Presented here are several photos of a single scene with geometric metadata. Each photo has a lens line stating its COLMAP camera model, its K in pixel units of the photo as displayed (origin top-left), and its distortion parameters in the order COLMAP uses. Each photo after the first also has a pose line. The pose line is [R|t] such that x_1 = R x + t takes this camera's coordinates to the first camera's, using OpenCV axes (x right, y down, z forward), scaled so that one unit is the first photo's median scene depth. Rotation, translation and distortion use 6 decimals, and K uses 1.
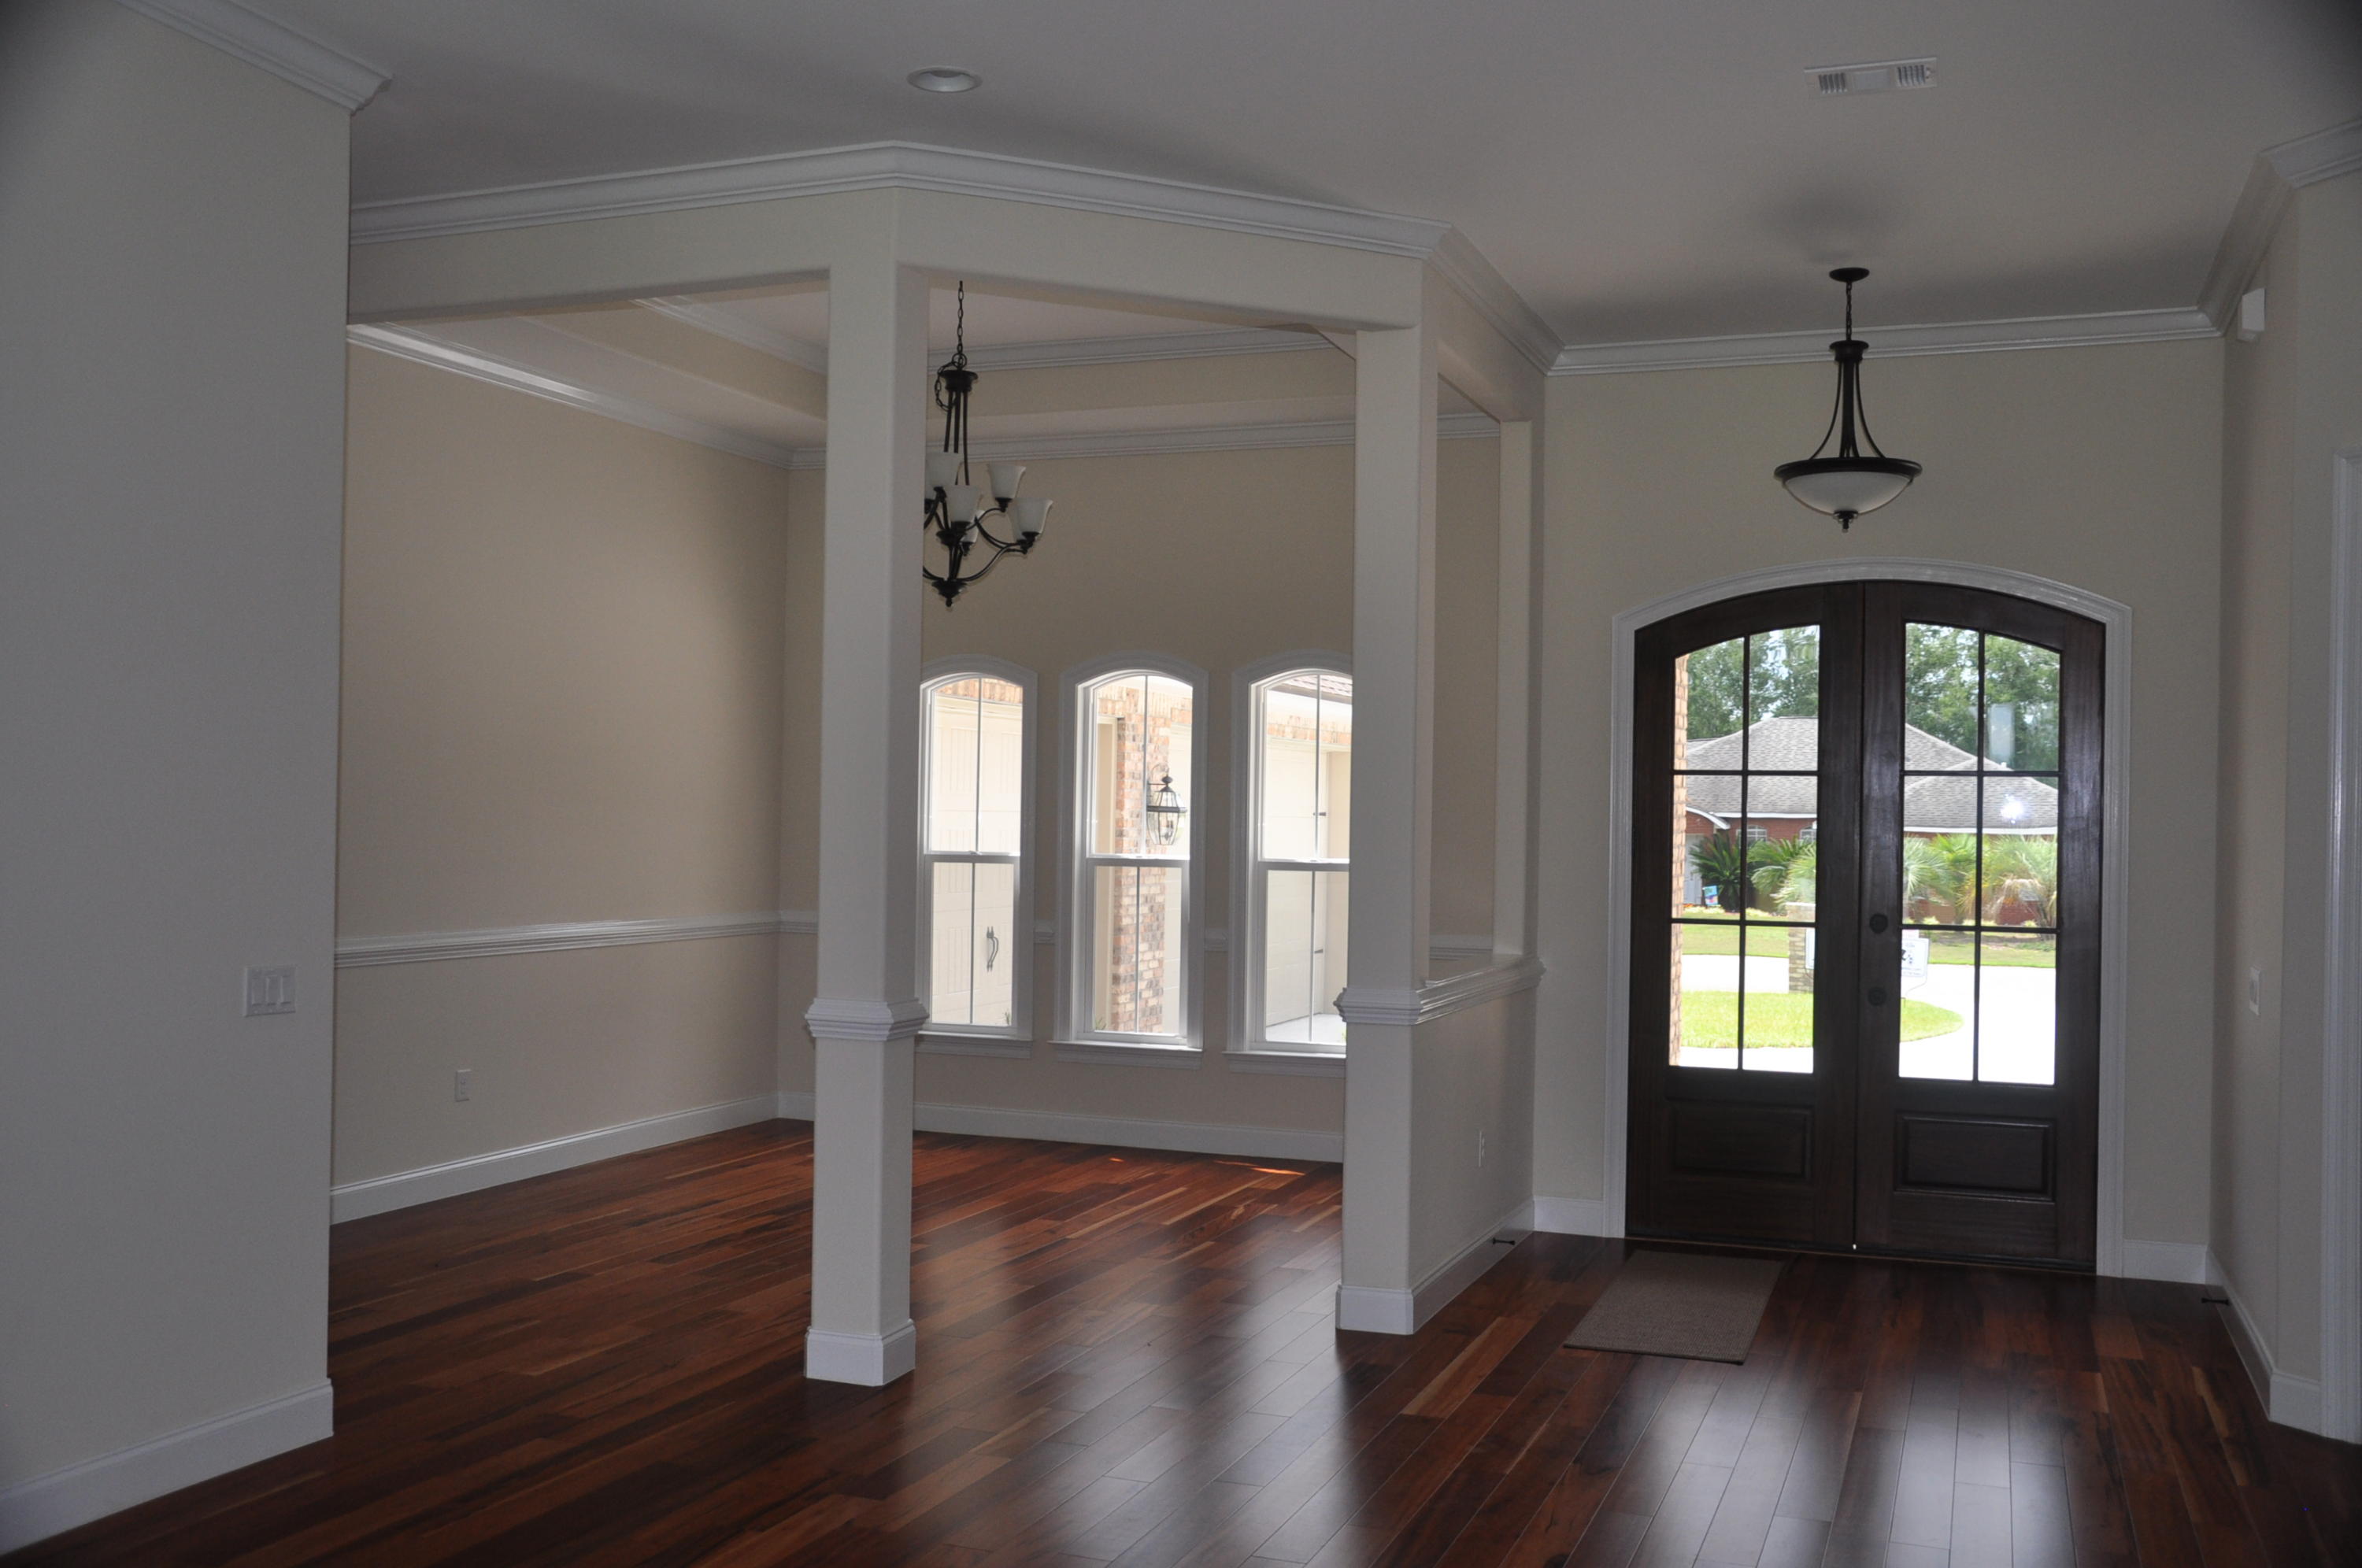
lens RADIAL K [[2192.3, 0, 1181.0], [0, 2192.3, 784.0], [0, 0, 1]] dist [0.003759, 0.002367]
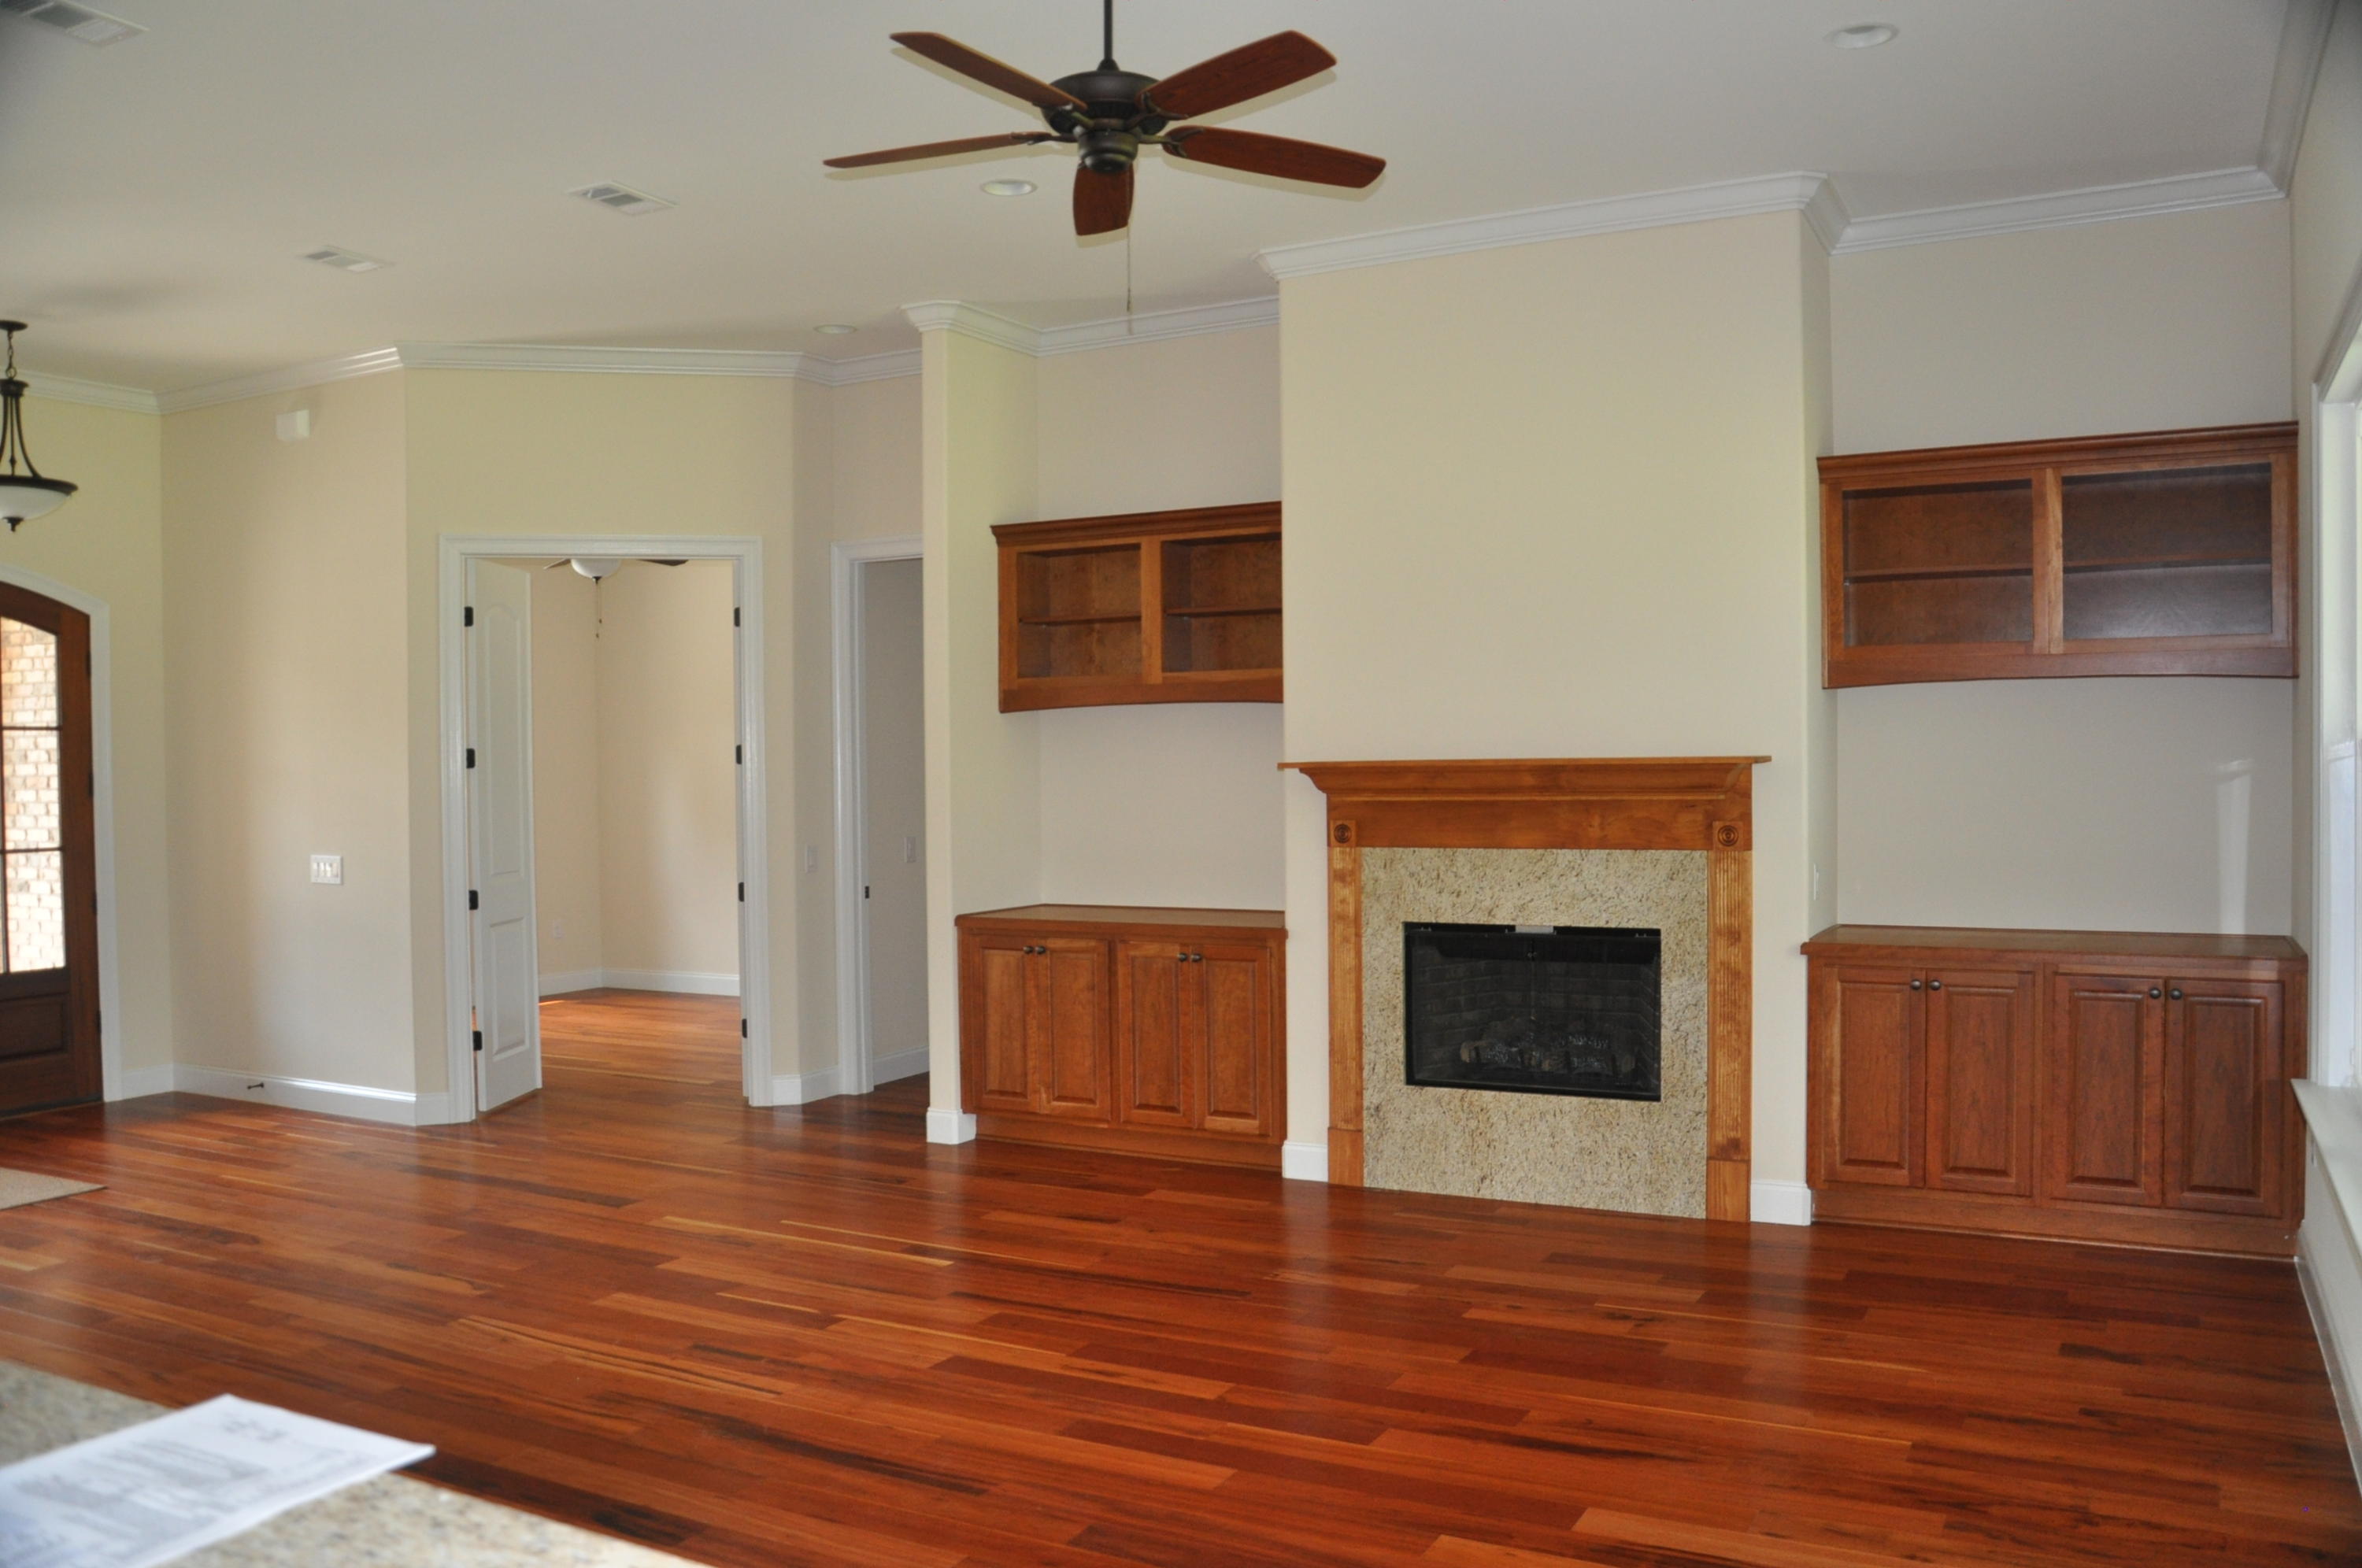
lens RADIAL K [[1819.0, 0, 1181.0], [0, 1819.0, 784.0], [0, 0, 1]] dist [-0.163757, 0.113220]
pose [[0.134125, -0.033759, 0.990389, -0.405620], [0.003071, 0.999429, 0.033651, -0.003055], [-0.990960, -0.001472, 0.134152, 0.153413]]
